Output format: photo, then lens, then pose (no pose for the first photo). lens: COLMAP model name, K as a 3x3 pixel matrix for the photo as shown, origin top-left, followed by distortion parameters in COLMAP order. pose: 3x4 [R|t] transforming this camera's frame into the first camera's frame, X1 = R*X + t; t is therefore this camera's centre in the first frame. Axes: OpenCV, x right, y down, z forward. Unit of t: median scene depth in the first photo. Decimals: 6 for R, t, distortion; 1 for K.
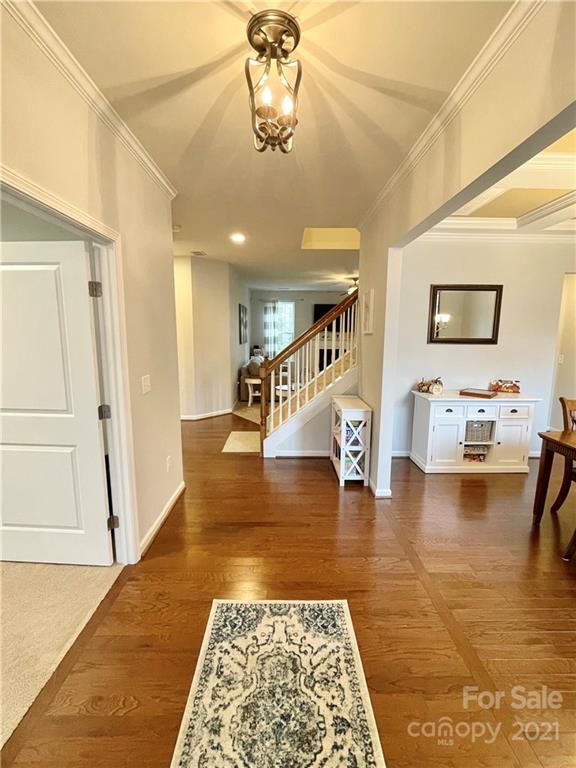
lens RADIAL K [[352.9, 0, 288.5], [0, 352.9, 385.6], [0, 0, 1]] dist [-0.003563, 0.000435]
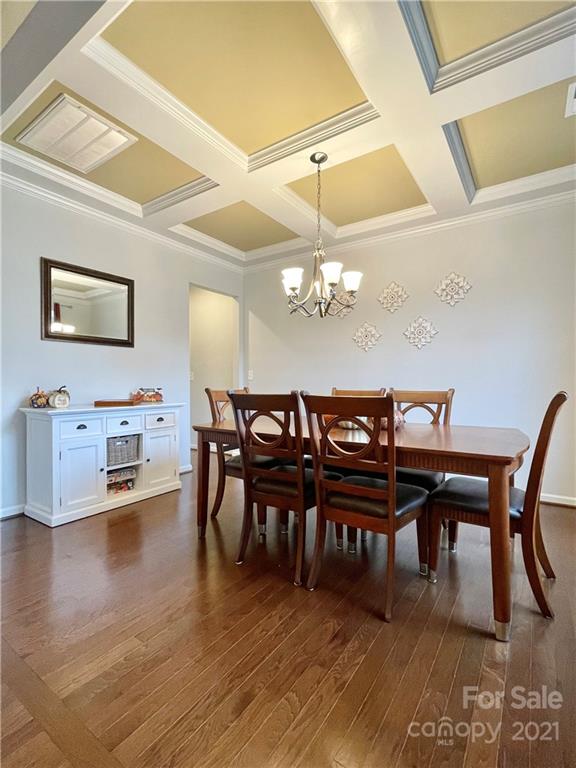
lens RADIAL K [[360.7, 0, 289.5], [0, 360.7, 386.3], [0, 0, 1]] dist [0.000743, -0.001313]
pose [[0.579941, -0.013757, 0.814542, 0.098880], [0.130194, 0.988571, -0.076000, 0.097641], [-0.804188, 0.150124, 0.575104, 0.214098]]
